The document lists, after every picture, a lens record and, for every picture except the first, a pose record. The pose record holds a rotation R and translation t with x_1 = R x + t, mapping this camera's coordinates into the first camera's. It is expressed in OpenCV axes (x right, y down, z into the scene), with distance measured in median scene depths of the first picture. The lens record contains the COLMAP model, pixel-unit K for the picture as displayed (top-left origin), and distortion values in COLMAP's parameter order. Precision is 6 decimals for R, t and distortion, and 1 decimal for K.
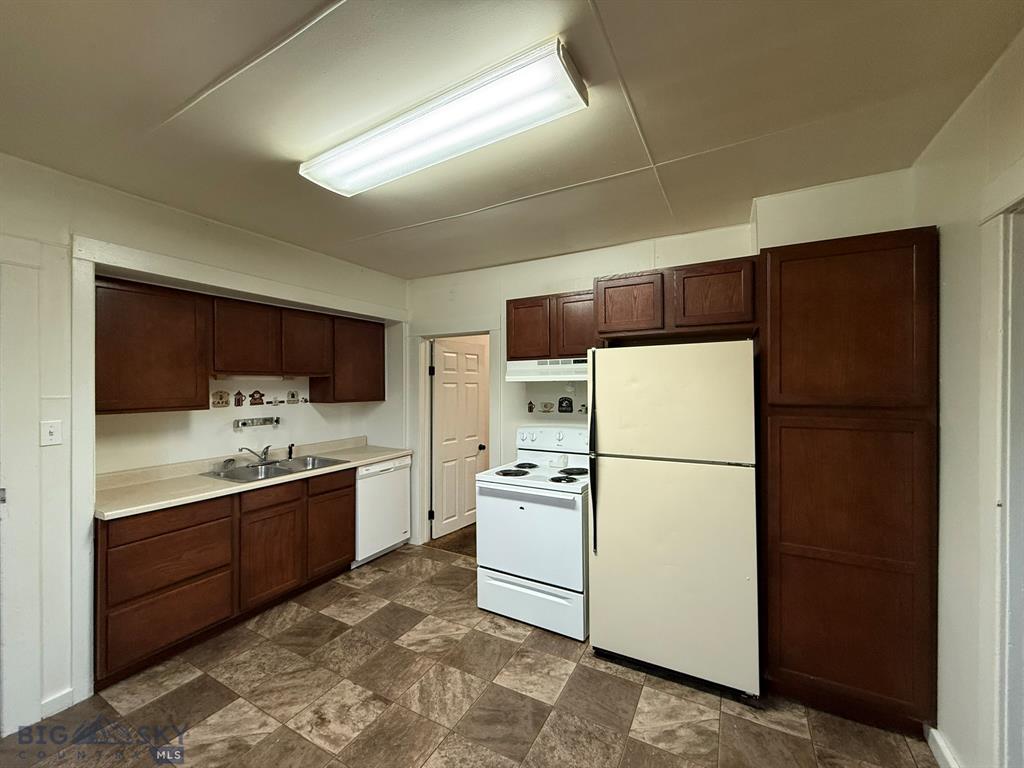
lens RADIAL K [[400.1, 0, 512.0], [0, 400.1, 384.0], [0, 0, 1]] dist [-0.011078, -0.000102]
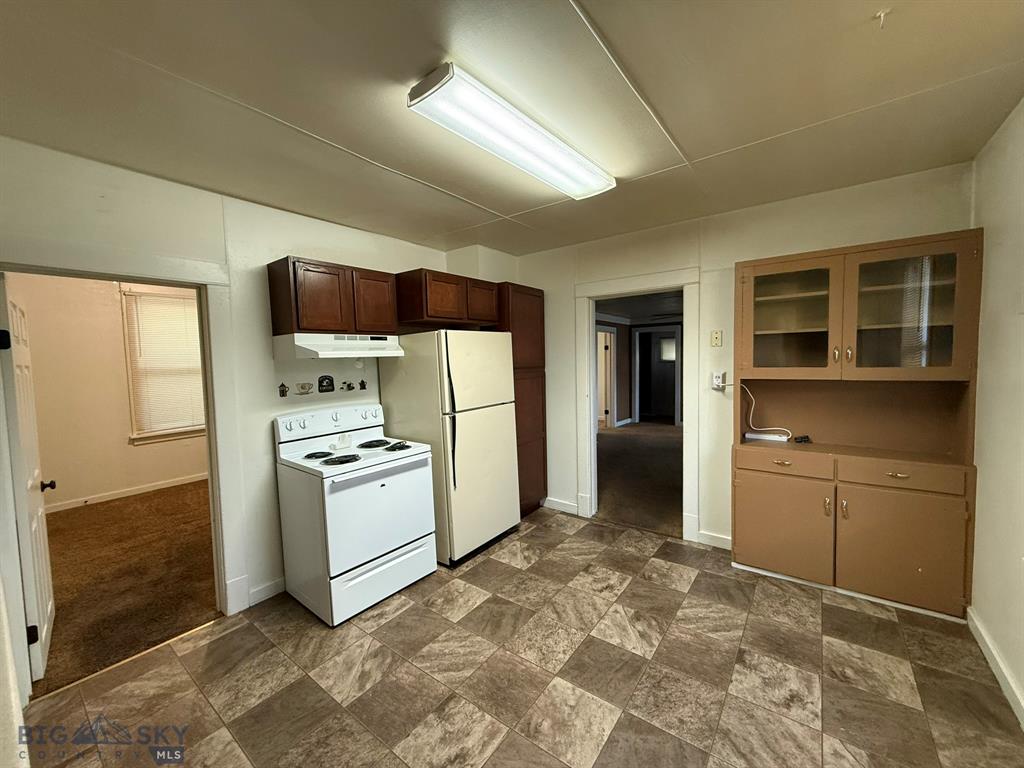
lens RADIAL K [[414.4, 0, 512.0], [0, 414.4, 384.0], [0, 0, 1]] dist [0.046546, -0.000172]
pose [[0.147867, -0.056548, 0.987389, -0.967565], [0.031122, 0.998136, 0.052503, 0.018744], [-0.988517, 0.022966, 0.149351, 0.540220]]
